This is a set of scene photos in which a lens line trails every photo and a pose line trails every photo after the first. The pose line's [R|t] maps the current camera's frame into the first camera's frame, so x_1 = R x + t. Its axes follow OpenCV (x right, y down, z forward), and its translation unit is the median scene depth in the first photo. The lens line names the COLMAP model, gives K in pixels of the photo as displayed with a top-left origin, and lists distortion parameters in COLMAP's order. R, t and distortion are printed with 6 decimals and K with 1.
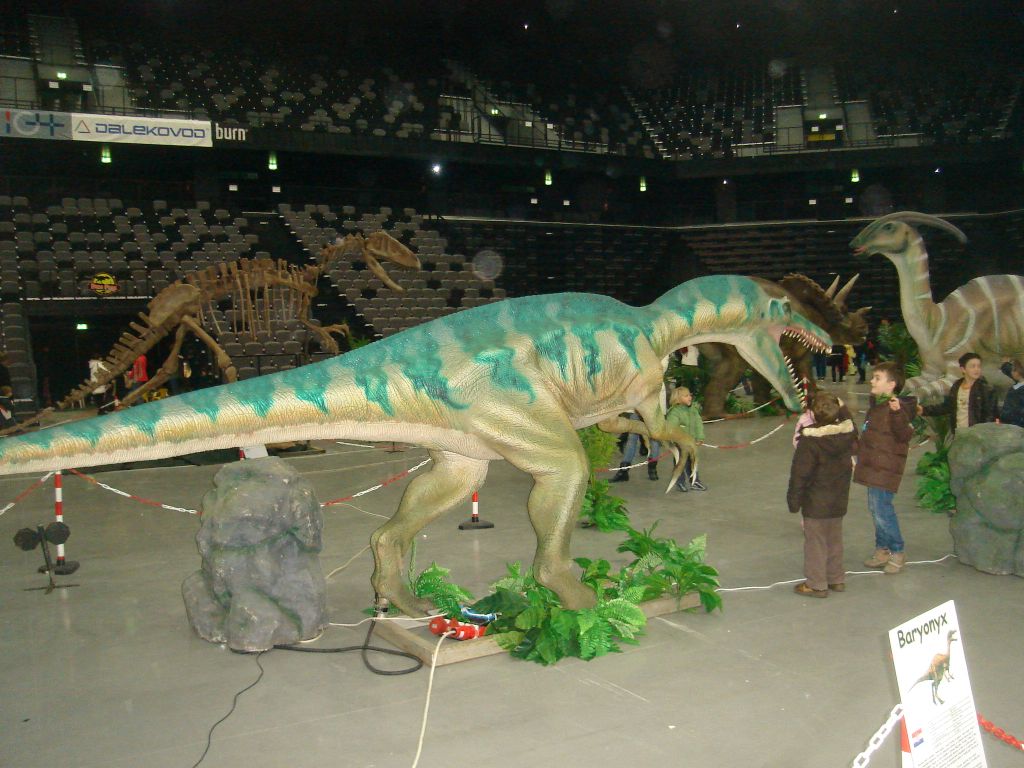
lens RADIAL K [[975.6, 0, 512.0], [0, 975.6, 384.0], [0, 0, 1]] dist [-0.193332, 0.209988]
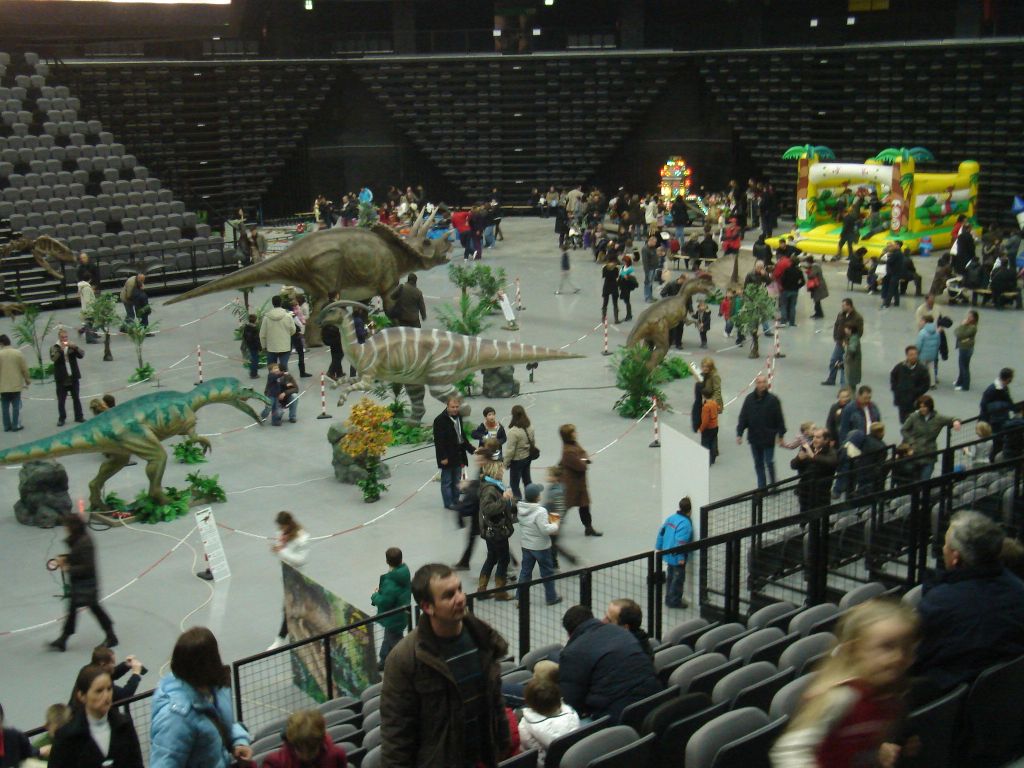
lens RADIAL K [[1435.5, 0, 512.0], [0, 1435.5, 384.0], [0, 0, 1]] dist [-0.007068, 0.142777]
pose [[0.974275, -0.039611, 0.221853, 0.018822], [0.001992, 0.985906, 0.167286, -0.110223], [-0.225353, -0.162541, 0.960623, -0.431020]]
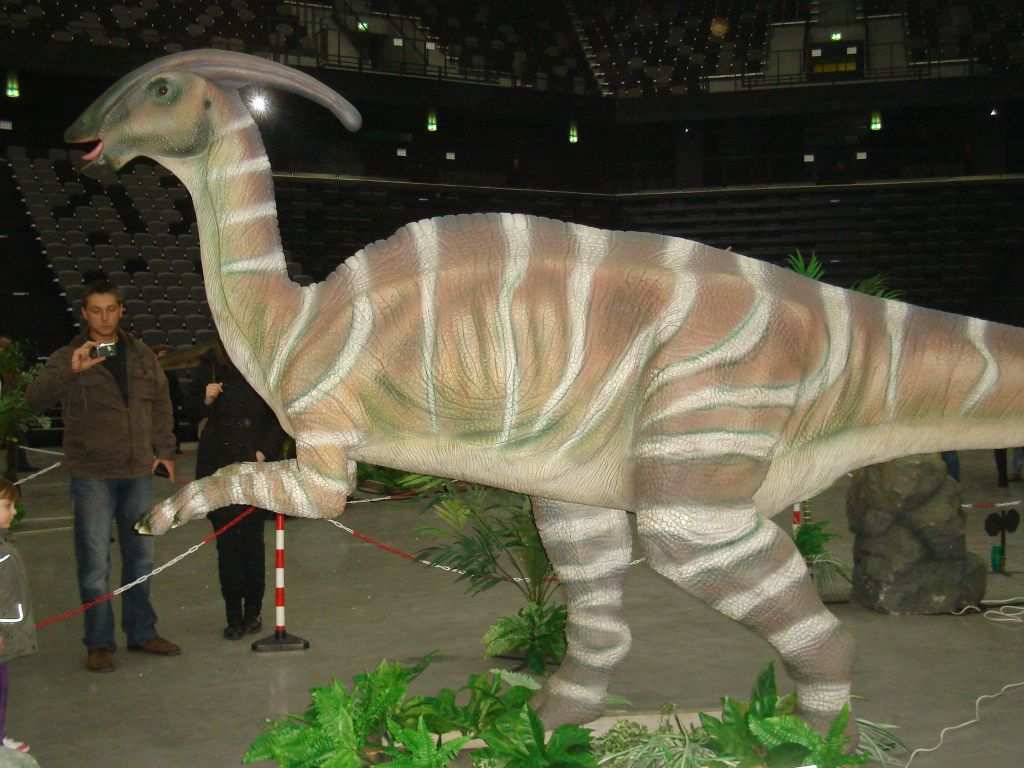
lens RADIAL K [[1265.3, 0, 512.0], [0, 1265.3, 384.0], [0, 0, 1]] dist [-0.077958, 0.197677]
pose [[0.999857, 0.016186, 0.004922, 0.116540], [-0.016097, 0.999717, -0.017533, -0.007623], [-0.005204, 0.017451, 0.999834, 0.102120]]
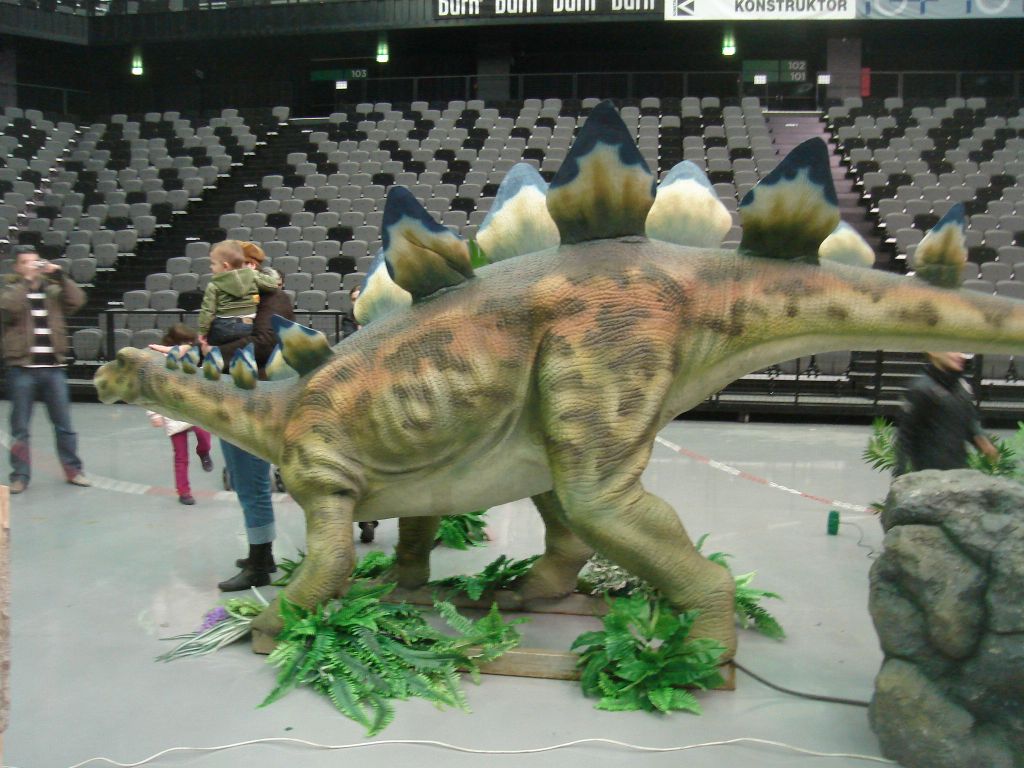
lens RADIAL K [[975.6, 0, 512.0], [0, 975.6, 384.0], [0, 0, 1]] dist [-0.193332, 0.209988]
pose [[0.794188, 0.089004, -0.601119, -0.306561], [-0.064039, 0.995966, 0.062860, 0.003887], [0.604289, -0.011428, 0.796683, 0.155588]]
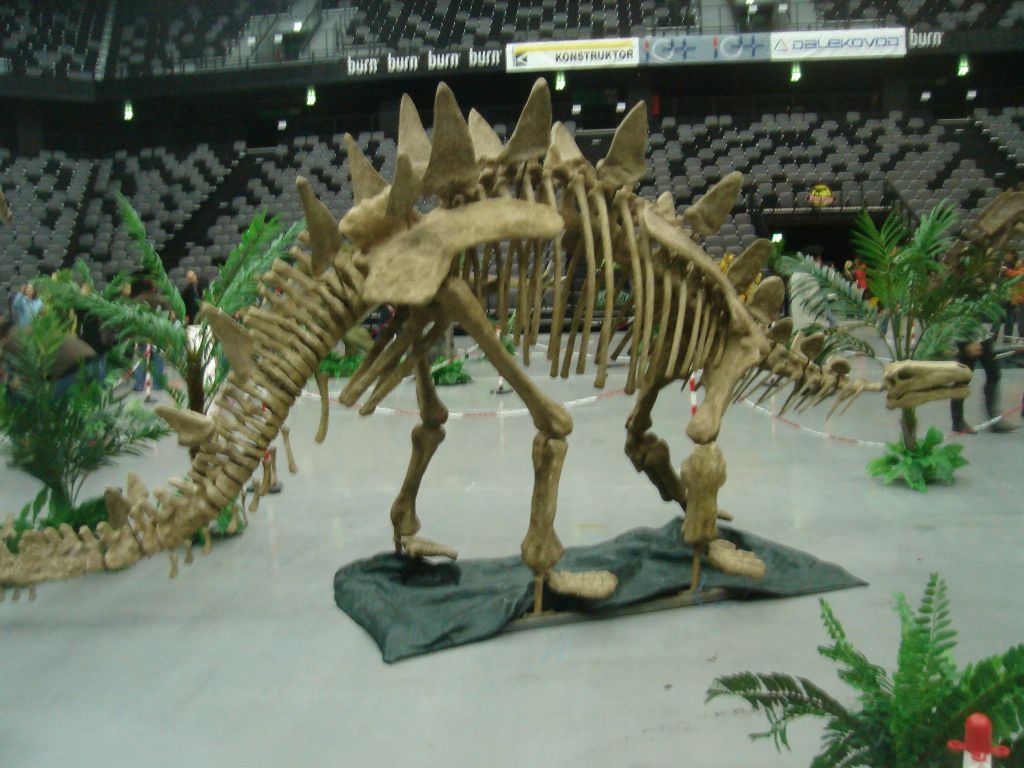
lens RADIAL K [[975.6, 0, 512.0], [0, 975.6, 384.0], [0, 0, 1]] dist [-0.193332, 0.209988]
pose [[0.821590, 0.067785, -0.566035, -0.074387], [-0.016280, 0.995291, 0.095560, 0.004297], [0.569847, -0.069296, 0.818824, -0.050791]]
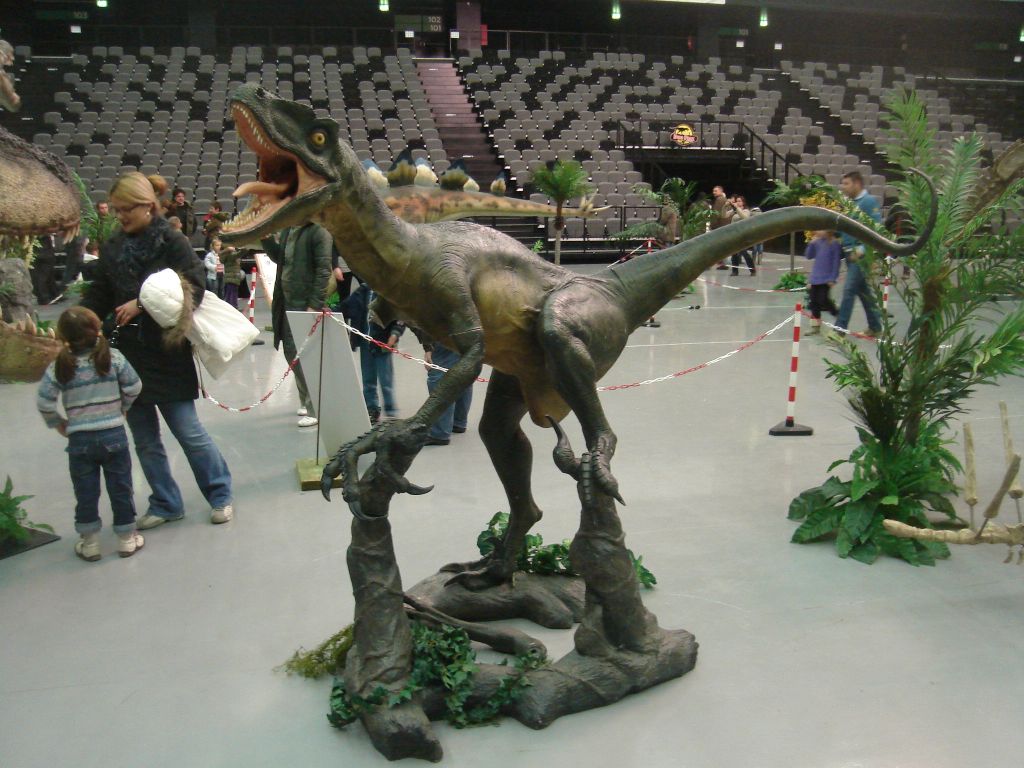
lens RADIAL K [[975.6, 0, 512.0], [0, 975.6, 384.0], [0, 0, 1]] dist [-0.193332, 0.209988]
pose [[0.960143, 0.072777, -0.269870, -0.220738], [-0.032239, 0.987899, 0.151711, 0.011317], [0.277645, -0.136964, 0.950870, -0.098180]]
